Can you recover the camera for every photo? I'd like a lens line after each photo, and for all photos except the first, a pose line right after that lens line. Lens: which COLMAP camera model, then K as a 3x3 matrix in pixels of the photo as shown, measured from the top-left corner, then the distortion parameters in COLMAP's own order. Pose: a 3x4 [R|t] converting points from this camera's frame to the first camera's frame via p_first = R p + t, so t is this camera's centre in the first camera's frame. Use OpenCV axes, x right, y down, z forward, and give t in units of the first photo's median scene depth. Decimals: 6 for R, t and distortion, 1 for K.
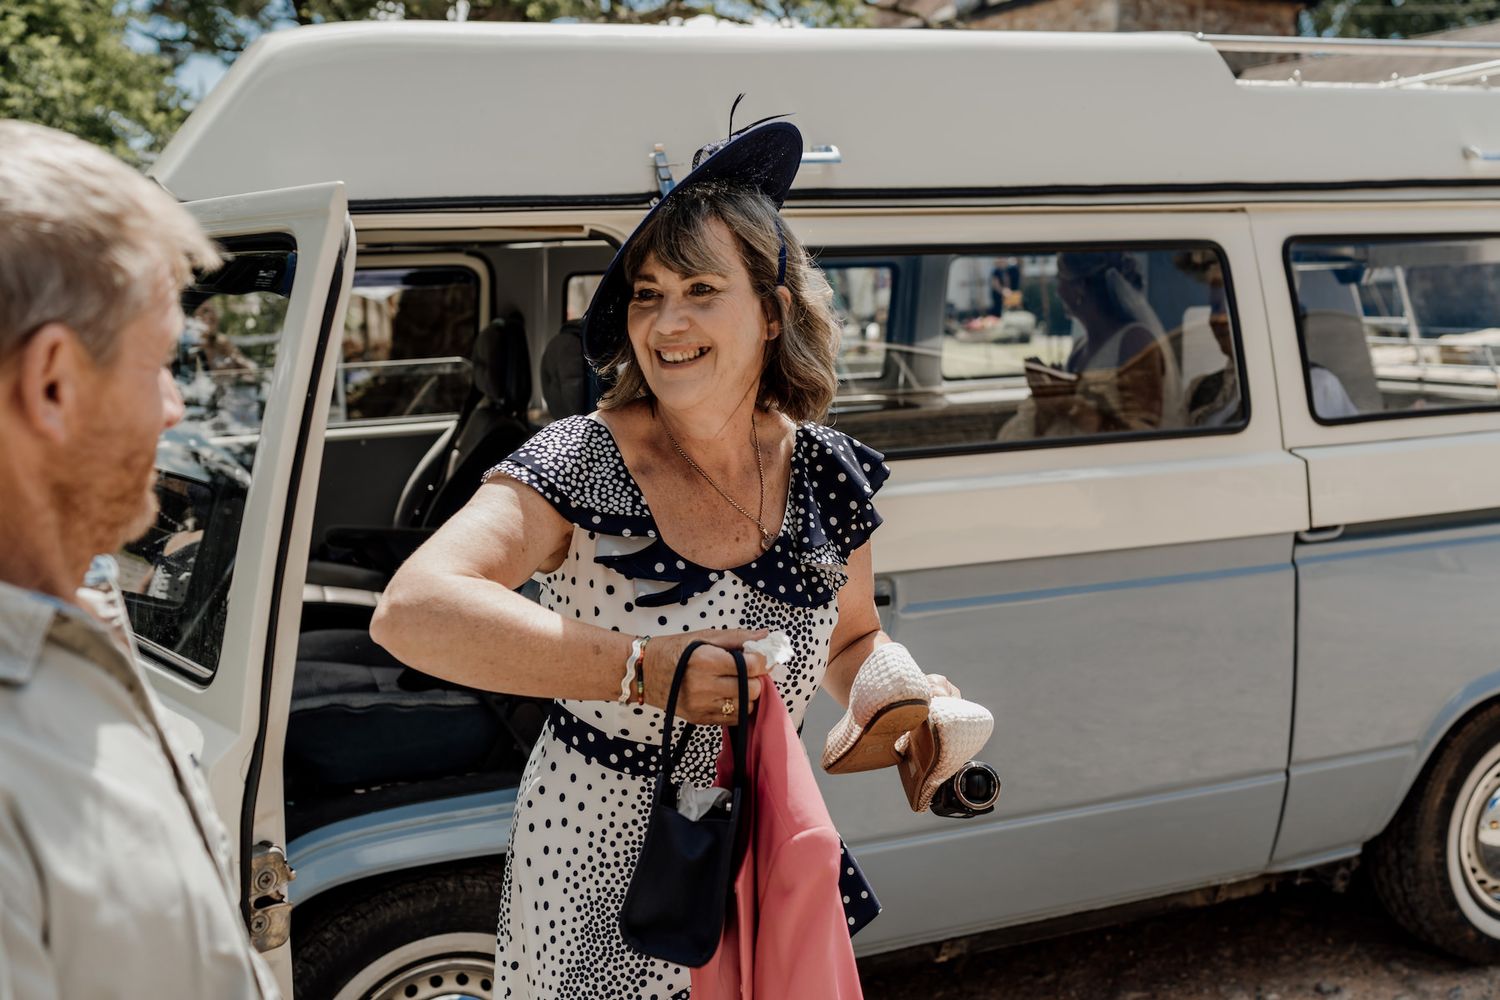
lens RADIAL K [[1392.6, 0, 700.4], [0, 1392.6, 478.1], [0, 0, 1]] dist [-0.013572, 0.015536]
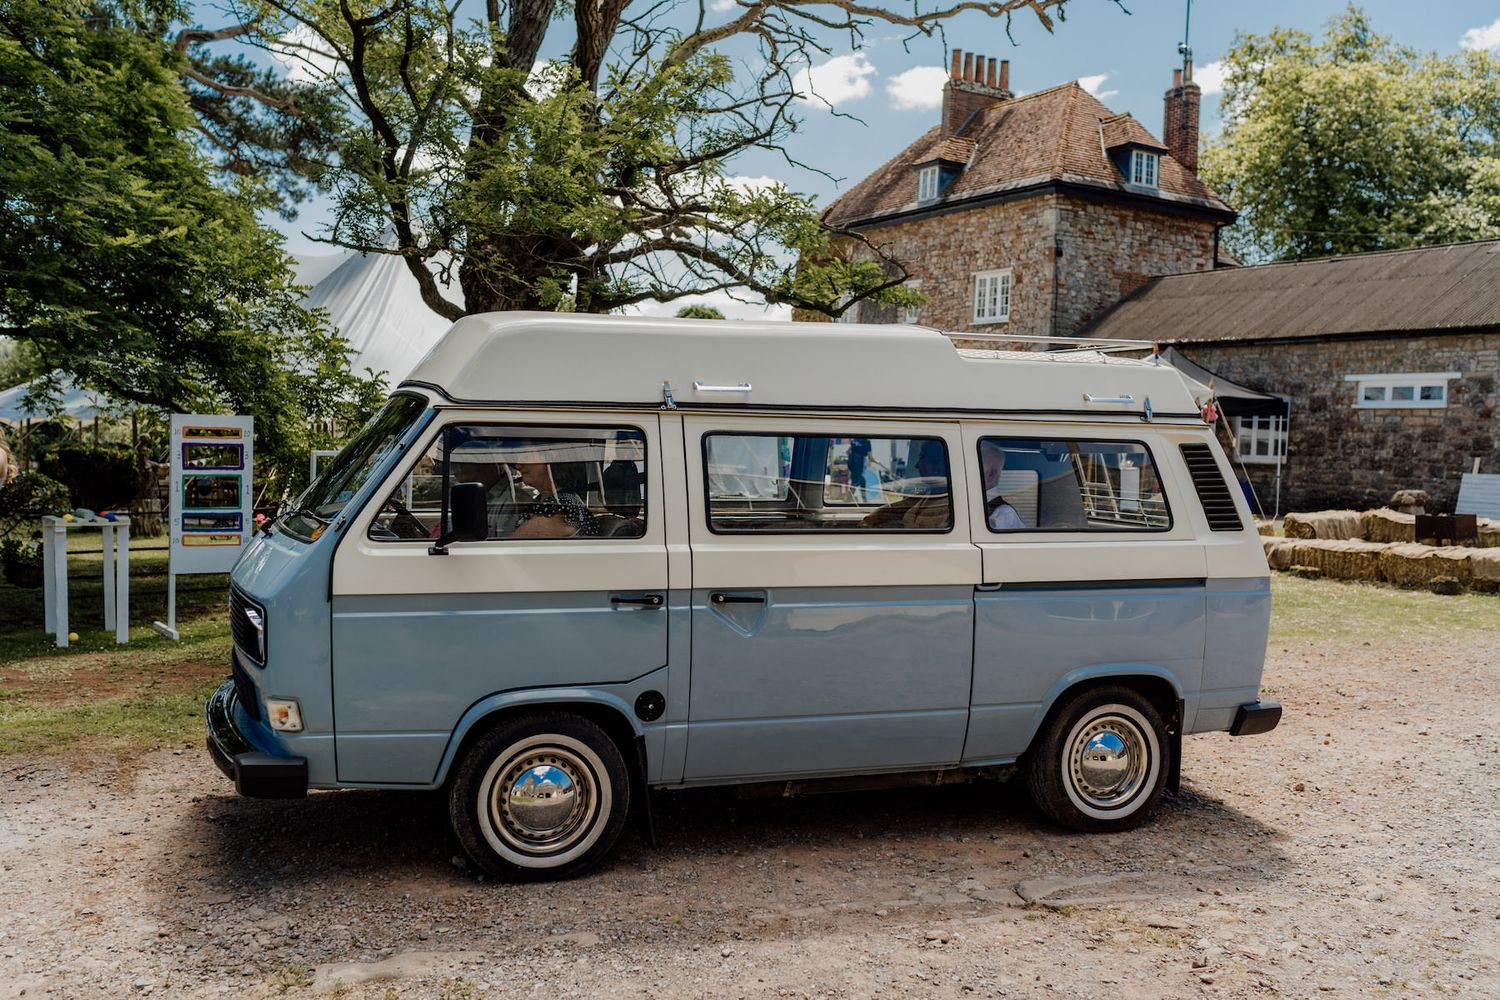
lens RADIAL K [[1392.6, 0, 700.4], [0, 1392.6, 478.1], [0, 0, 1]] dist [-0.013572, 0.015536]
pose [[0.998293, 0.055019, 0.019608, -0.008036], [-0.052620, 0.992871, -0.106948, 0.114777], [-0.025352, 0.105734, 0.994071, -0.924935]]
